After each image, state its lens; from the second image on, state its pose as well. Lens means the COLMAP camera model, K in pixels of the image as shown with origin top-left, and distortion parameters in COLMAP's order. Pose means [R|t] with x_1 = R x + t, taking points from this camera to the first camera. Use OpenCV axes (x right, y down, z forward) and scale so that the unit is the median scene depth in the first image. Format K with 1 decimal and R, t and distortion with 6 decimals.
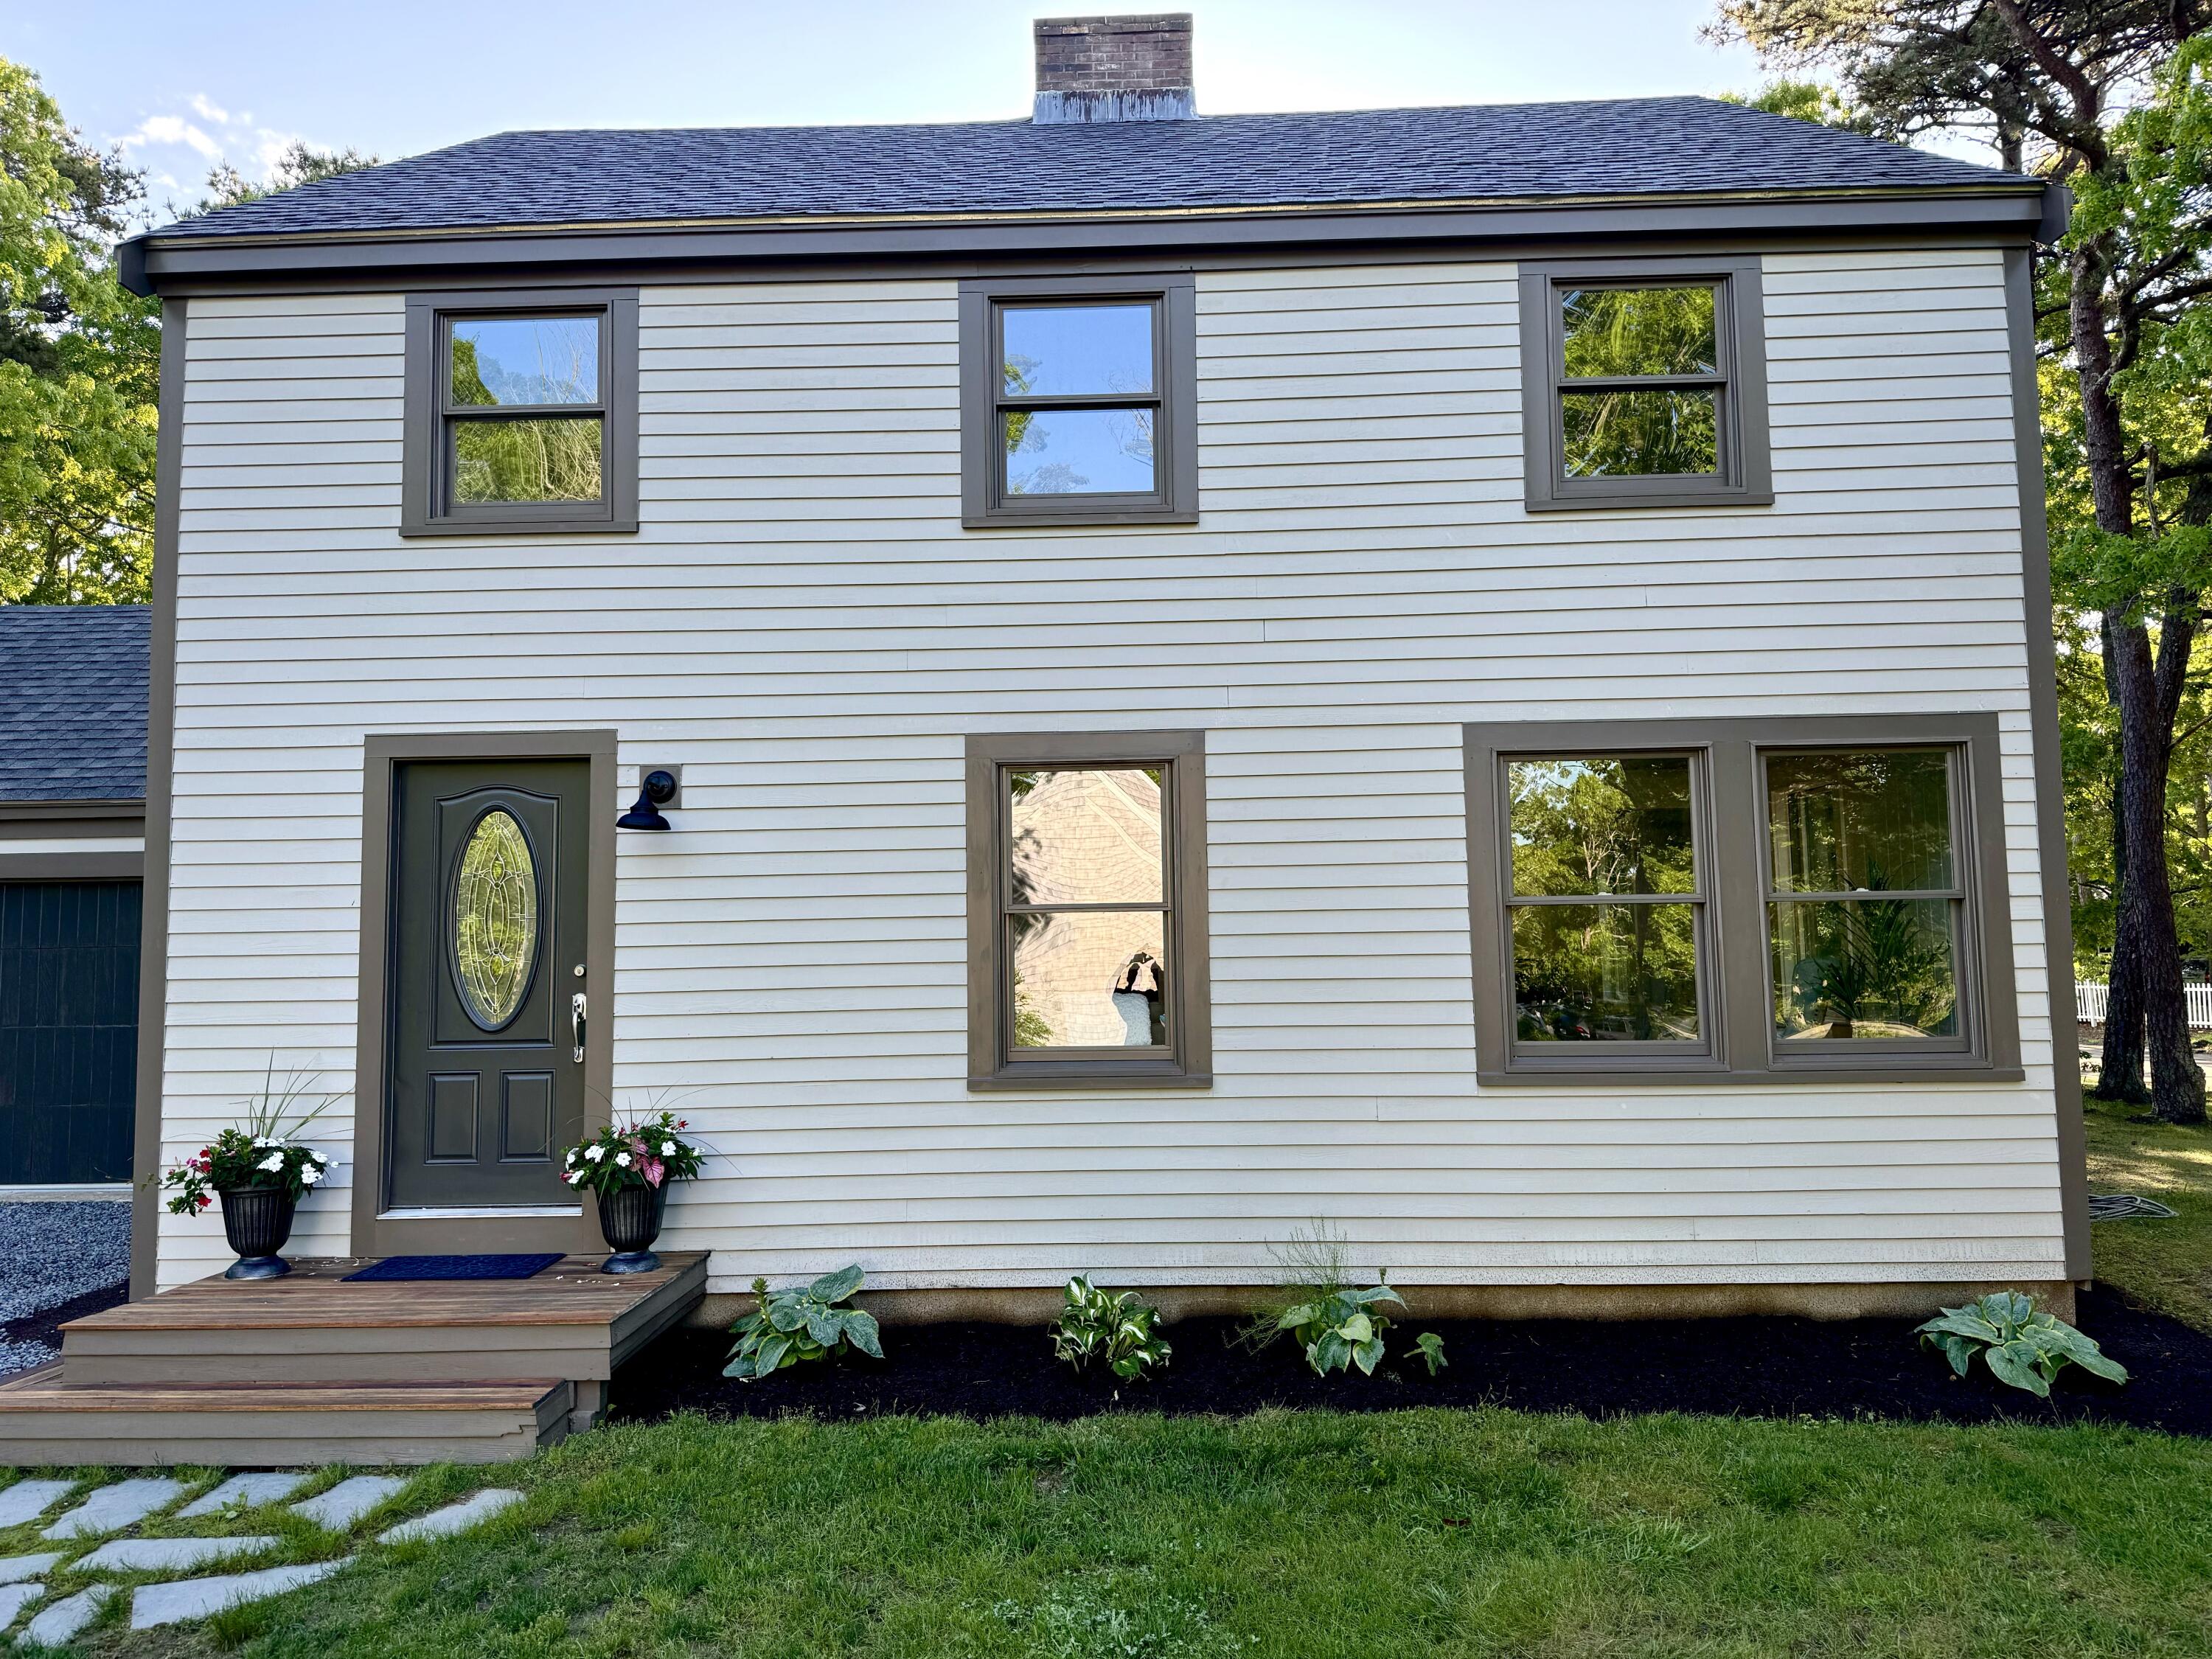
lens RADIAL K [[1547.7, 0, 1106.0], [0, 1547.7, 829.5], [0, 0, 1]] dist [0.089685, -0.104078]
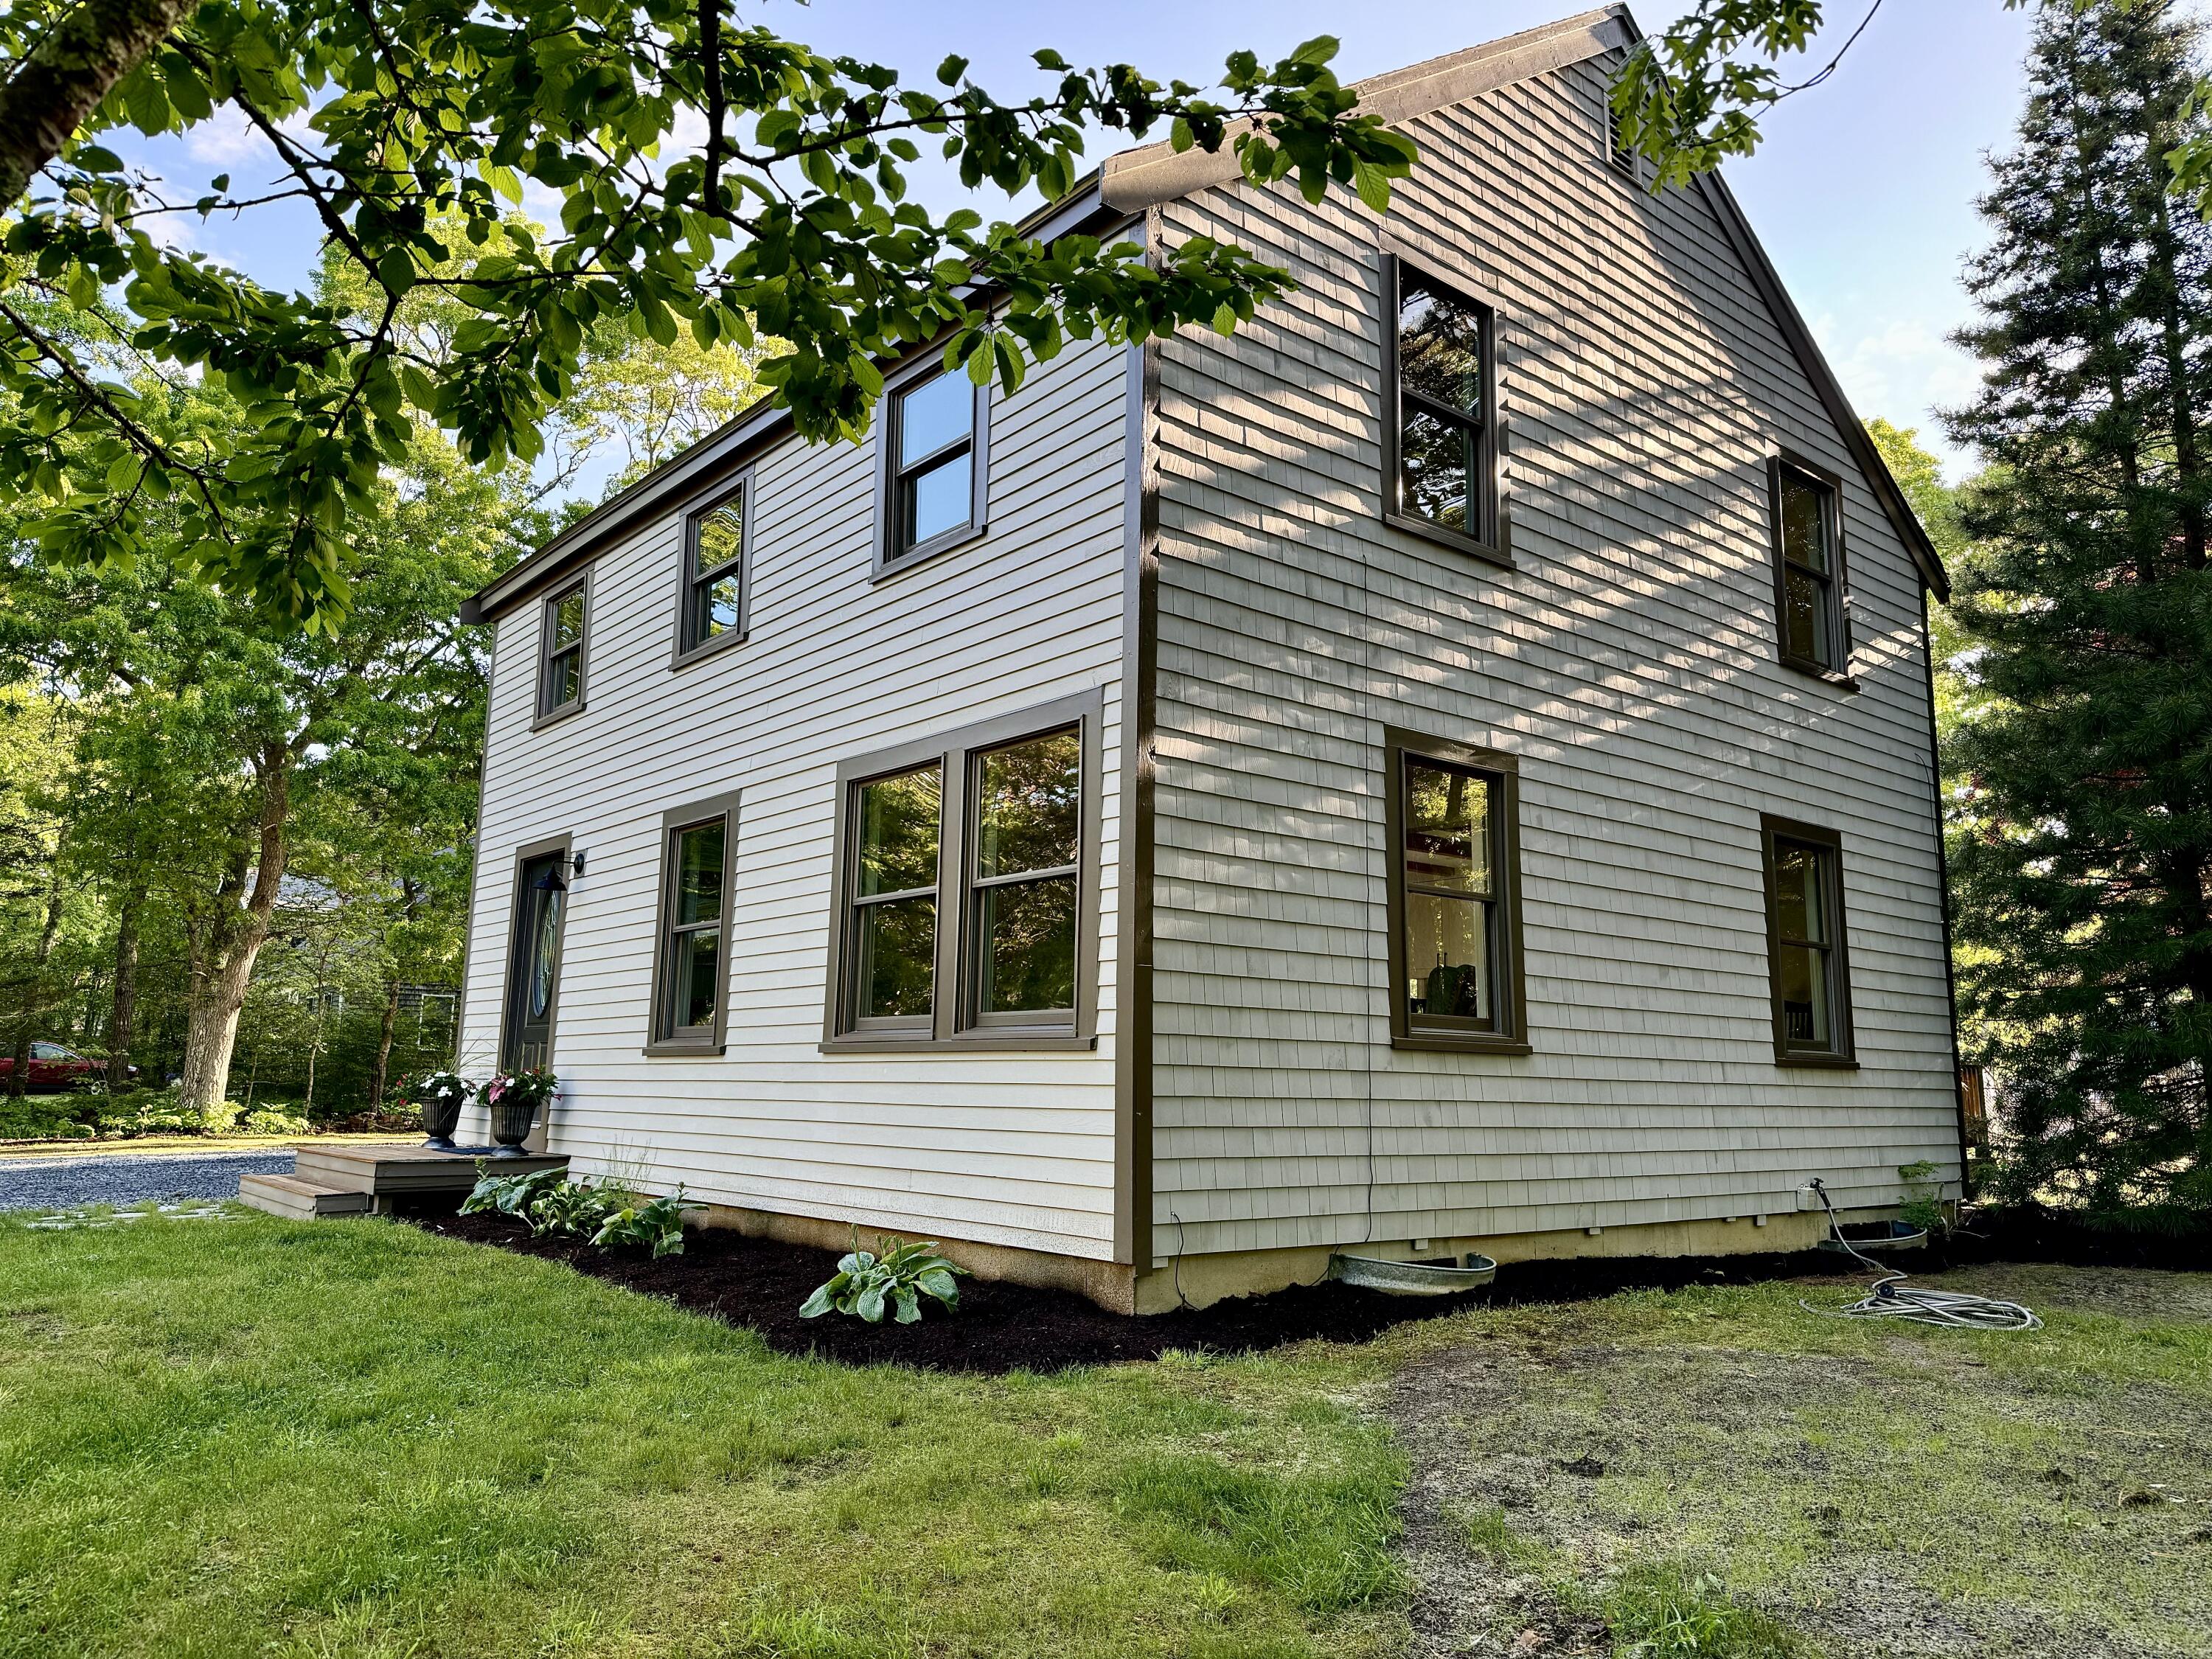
lens RADIAL K [[1547.7, 0, 1106.0], [0, 1547.7, 829.5], [0, 0, 1]] dist [0.089685, -0.104078]
pose [[0.668770, -0.093458, -0.737572, 1.292746], [0.037695, 0.995054, -0.091906, 0.108981], [0.742513, 0.033661, 0.668985, 0.340021]]
